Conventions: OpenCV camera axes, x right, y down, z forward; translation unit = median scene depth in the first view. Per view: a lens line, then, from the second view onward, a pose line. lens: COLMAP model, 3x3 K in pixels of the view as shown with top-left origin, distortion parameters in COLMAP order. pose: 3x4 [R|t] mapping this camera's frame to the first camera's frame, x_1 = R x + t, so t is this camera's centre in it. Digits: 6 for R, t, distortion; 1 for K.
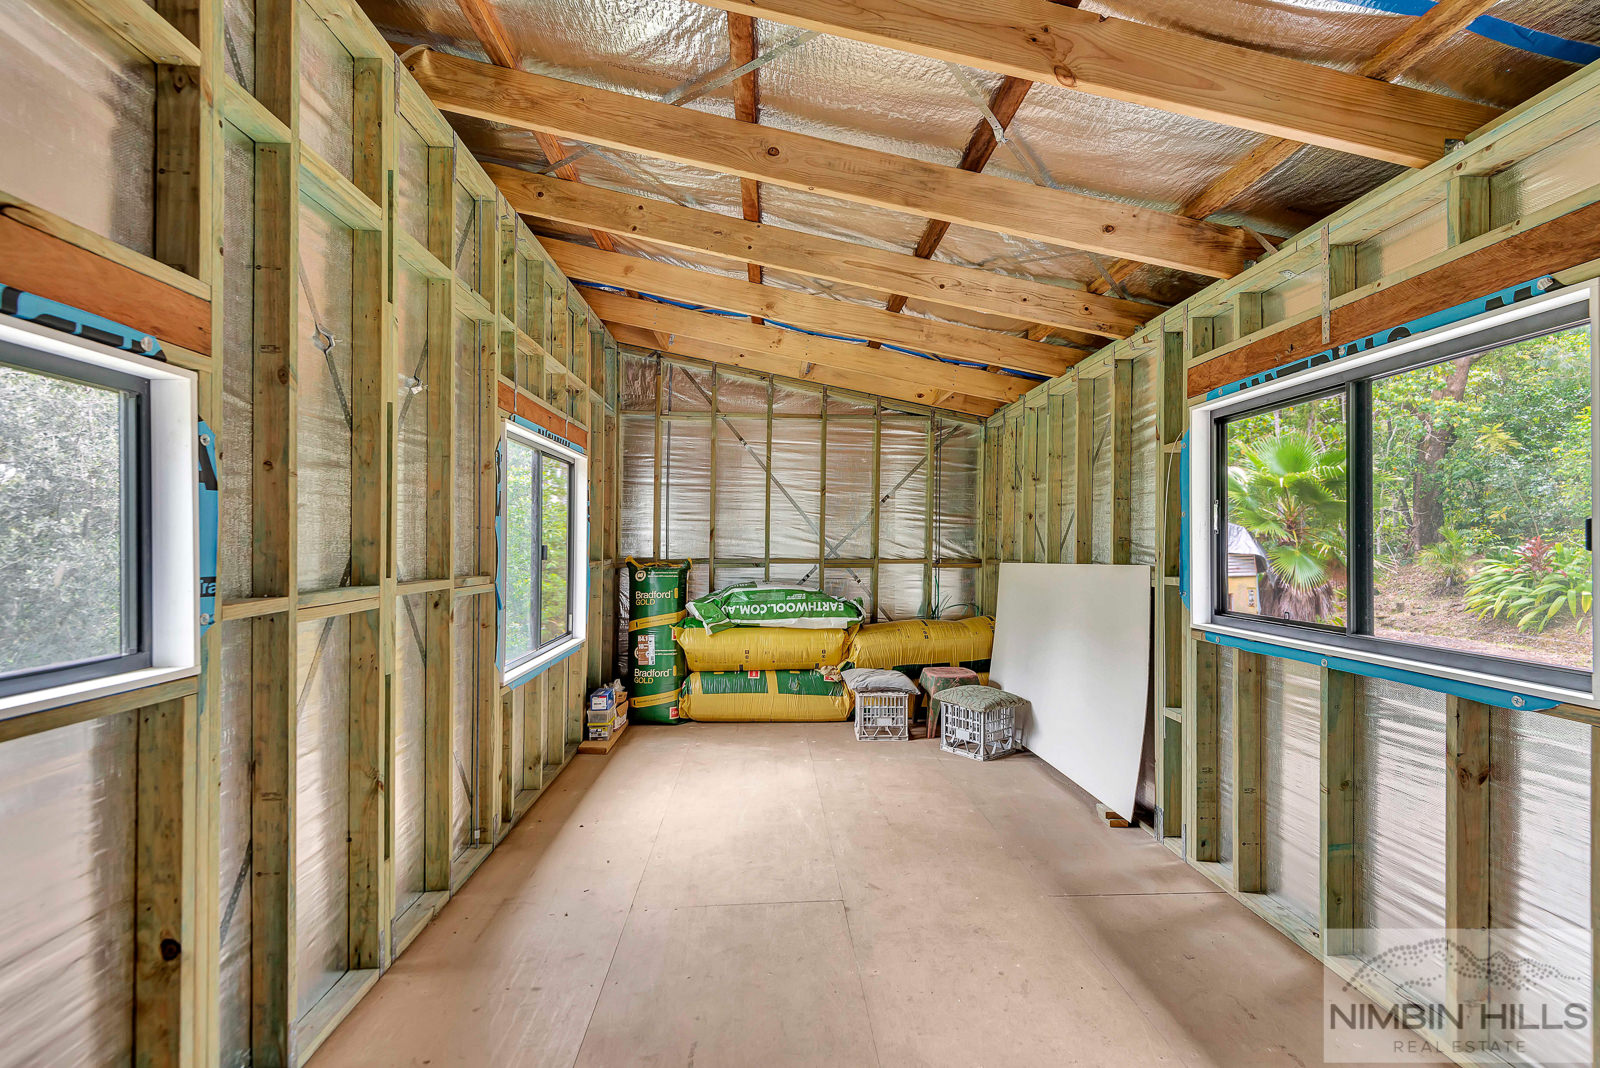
lens RADIAL K [[739.4, 0, 812.5], [0, 739.4, 531.6], [0, 0, 1]] dist [0.062483, -0.020538]
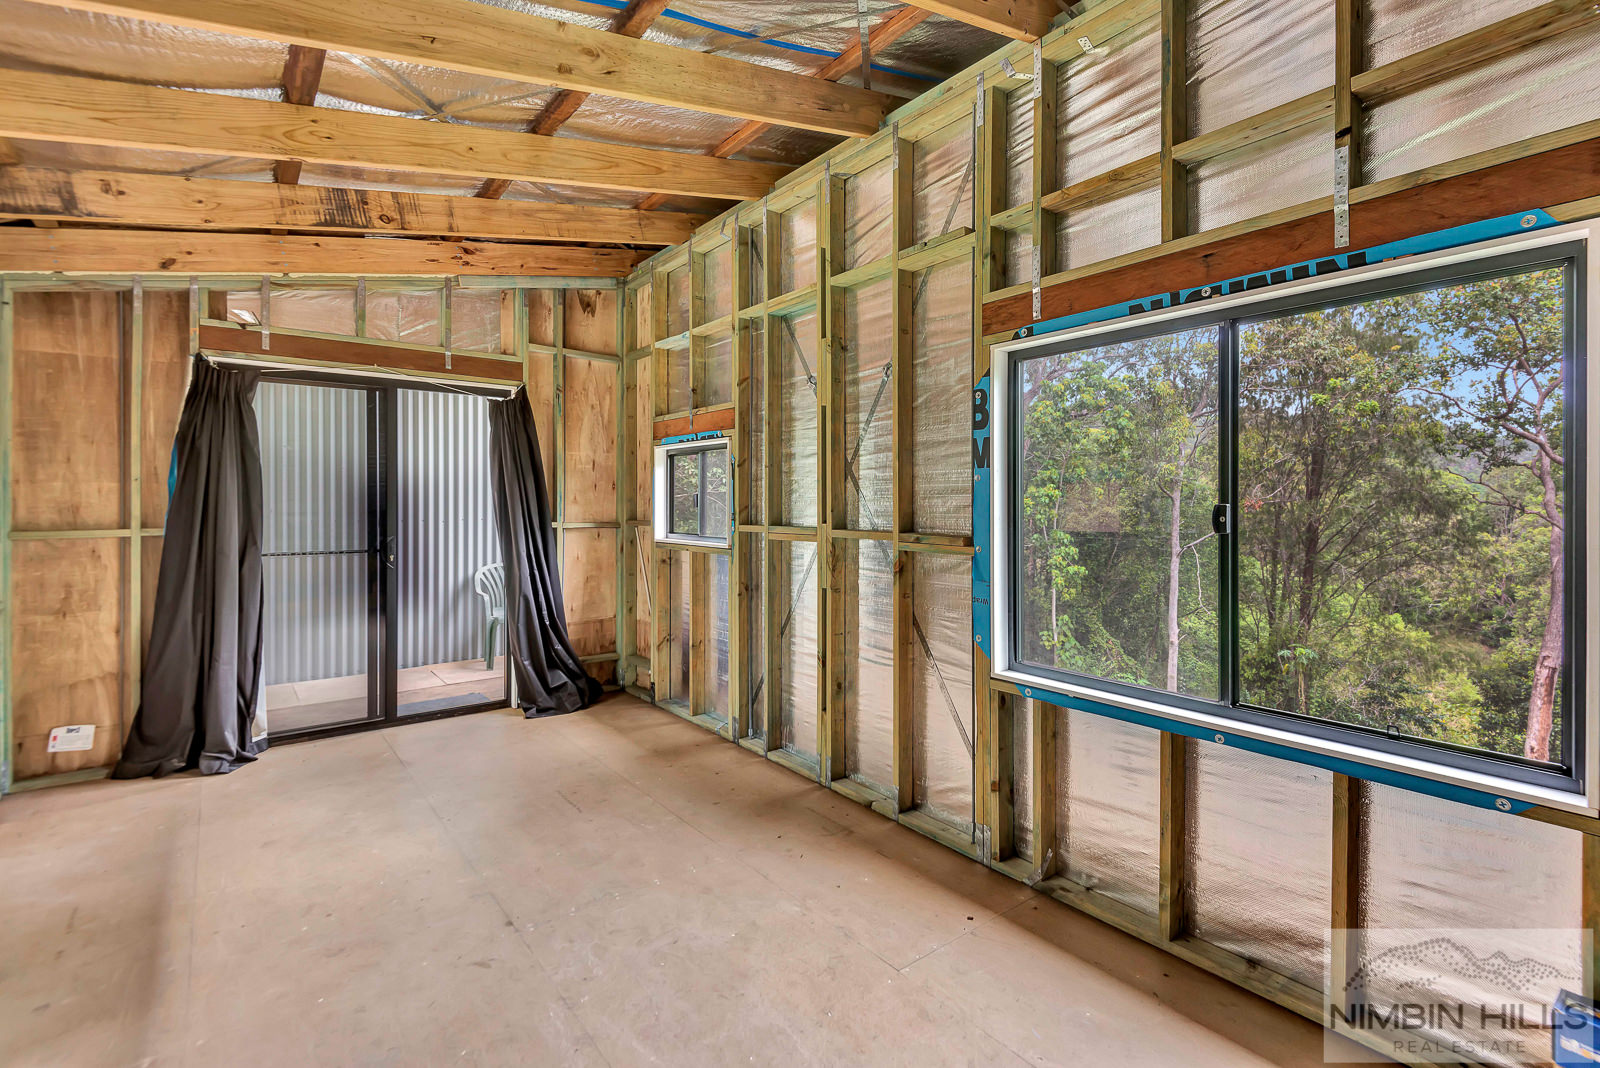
lens RADIAL K [[735.0, 0, 814.3], [0, 735.0, 505.1], [0, 0, 1]] dist [0.039231, -0.018824]
pose [[-0.823164, -0.000513, -0.567804, 0.122877], [0.005900, 0.999938, -0.009458, 0.016940], [0.567773, -0.011135, -0.823110, 0.962442]]
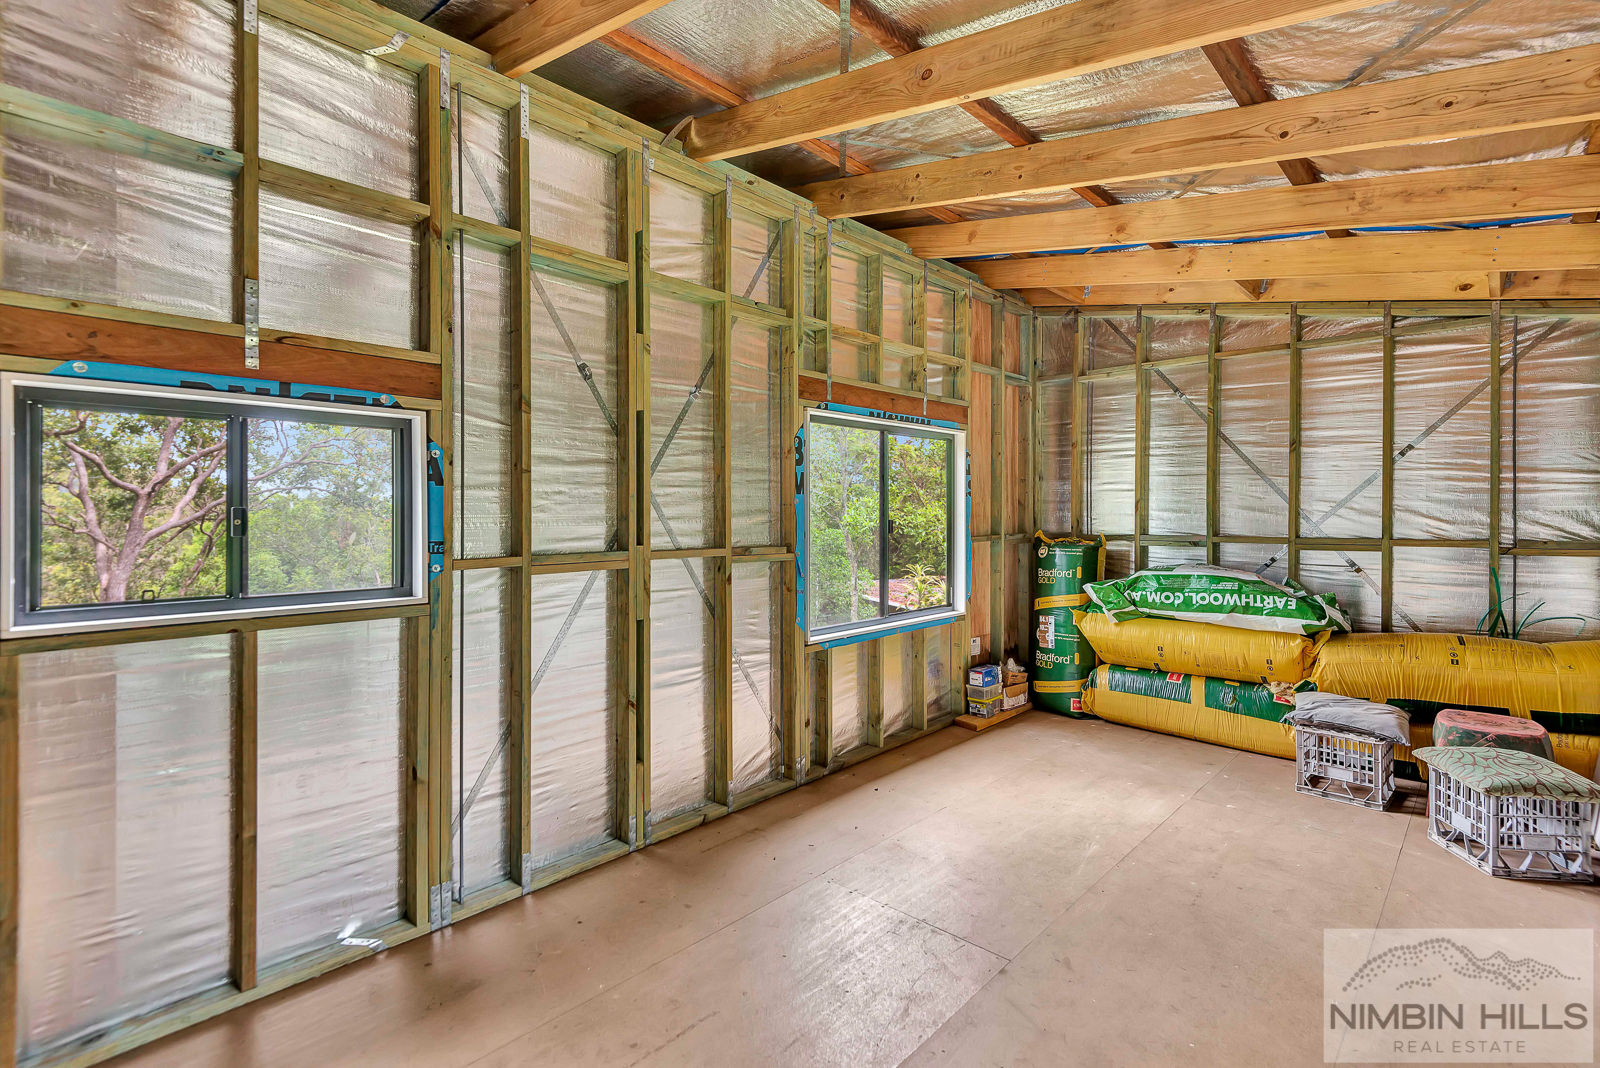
lens RADIAL K [[735.0, 0, 814.3], [0, 735.0, 505.1], [0, 0, 1]] dist [0.039231, -0.018824]
pose [[0.686988, -0.014103, -0.726532, 0.249884], [0.014782, 0.999876, -0.005431, 0.001506], [0.726519, -0.007008, 0.687111, 0.154276]]
